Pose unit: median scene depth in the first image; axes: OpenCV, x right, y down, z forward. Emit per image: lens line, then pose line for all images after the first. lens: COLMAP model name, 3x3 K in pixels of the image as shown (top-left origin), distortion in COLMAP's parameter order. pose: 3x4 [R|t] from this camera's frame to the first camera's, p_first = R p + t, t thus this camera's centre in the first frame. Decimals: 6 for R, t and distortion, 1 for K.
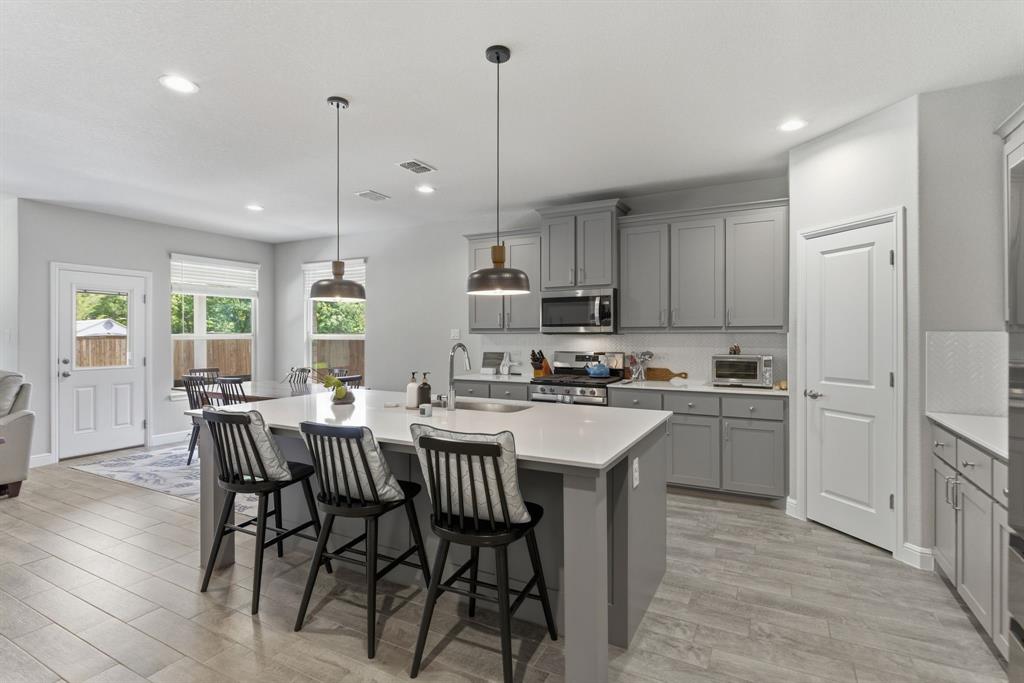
lens RADIAL K [[496.0, 0, 516.7], [0, 496.0, 337.8], [0, 0, 1]] dist [0.003029, -0.000661]
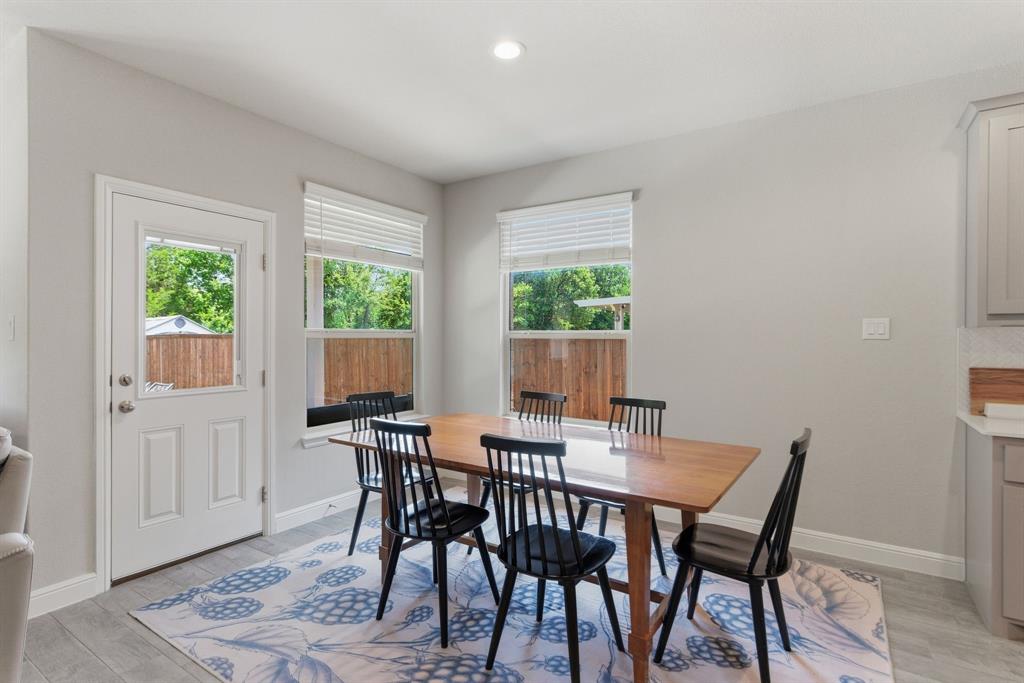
lens RADIAL K [[502.8, 0, 516.7], [0, 502.8, 341.2], [0, 0, 1]] dist [0.003571, -0.000252]
pose [[0.995866, 0.005001, -0.090693, -0.526308], [-0.004788, 0.999985, 0.002576, 0.006036], [0.090704, -0.002132, 0.995876, 0.595003]]
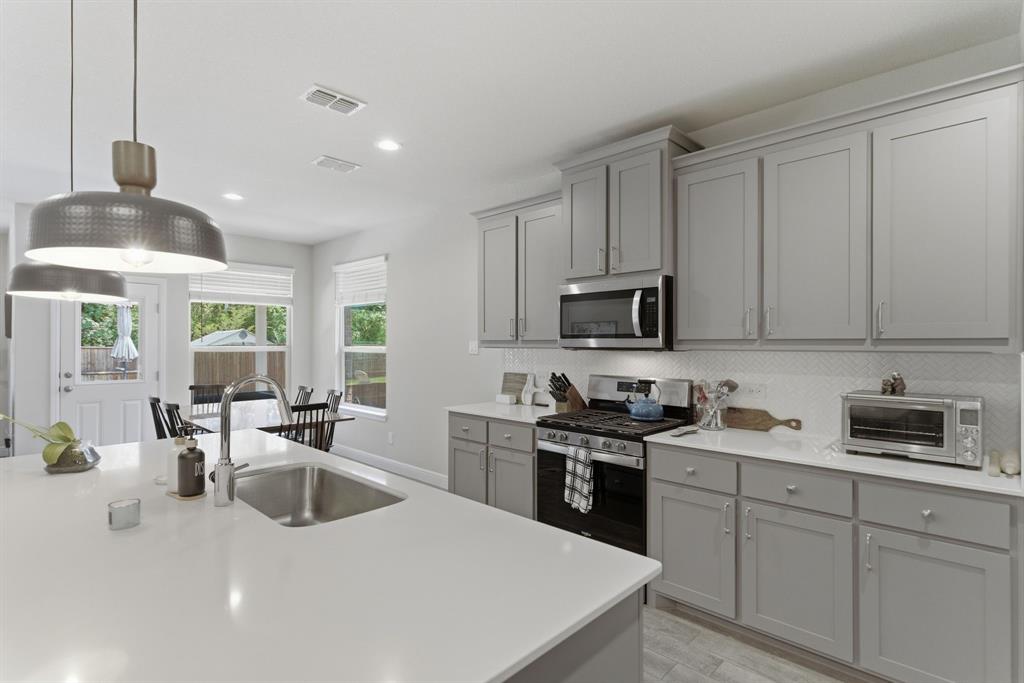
lens RADIAL K [[502.8, 0, 516.7], [0, 502.8, 341.2], [0, 0, 1]] dist [0.003571, -0.000252]
pose [[0.962278, 0.001464, -0.272063, 0.182352], [-0.004307, 0.999942, -0.009851, -0.012076], [0.272033, 0.010651, 0.962229, 0.346085]]
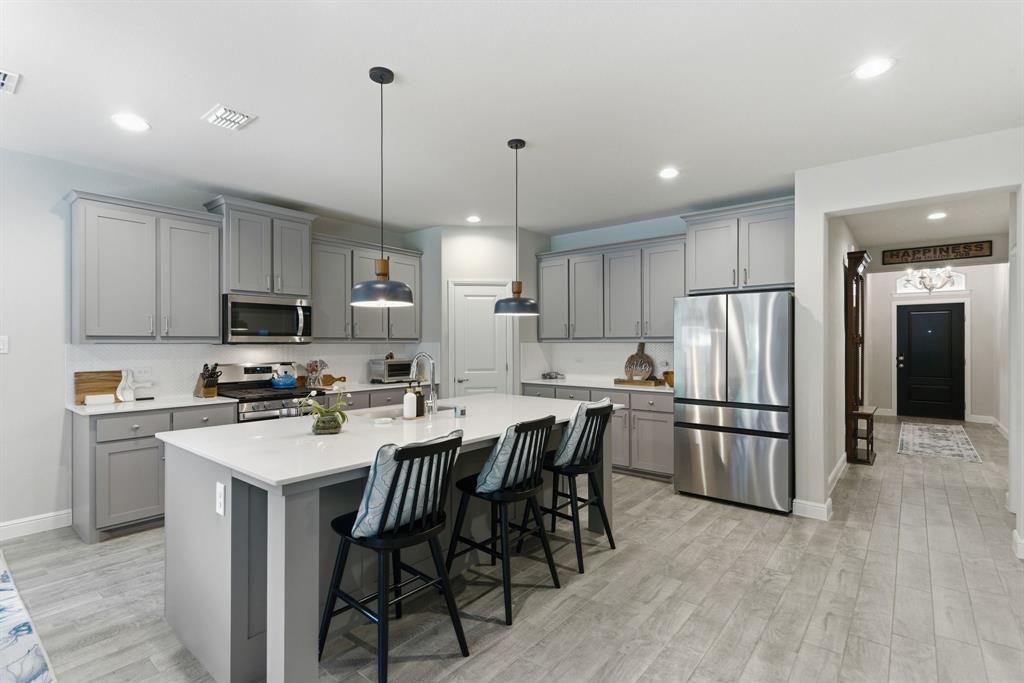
lens RADIAL K [[486.1, 0, 512.7], [0, 486.1, 339.9], [0, 0, 1]] dist [0.004528, 0.000957]
pose [[0.200160, 0.006636, 0.979741, -0.690642], [0.009823, 0.999913, -0.008779, -0.002894], [-0.979714, 0.011381, 0.200077, 0.368826]]
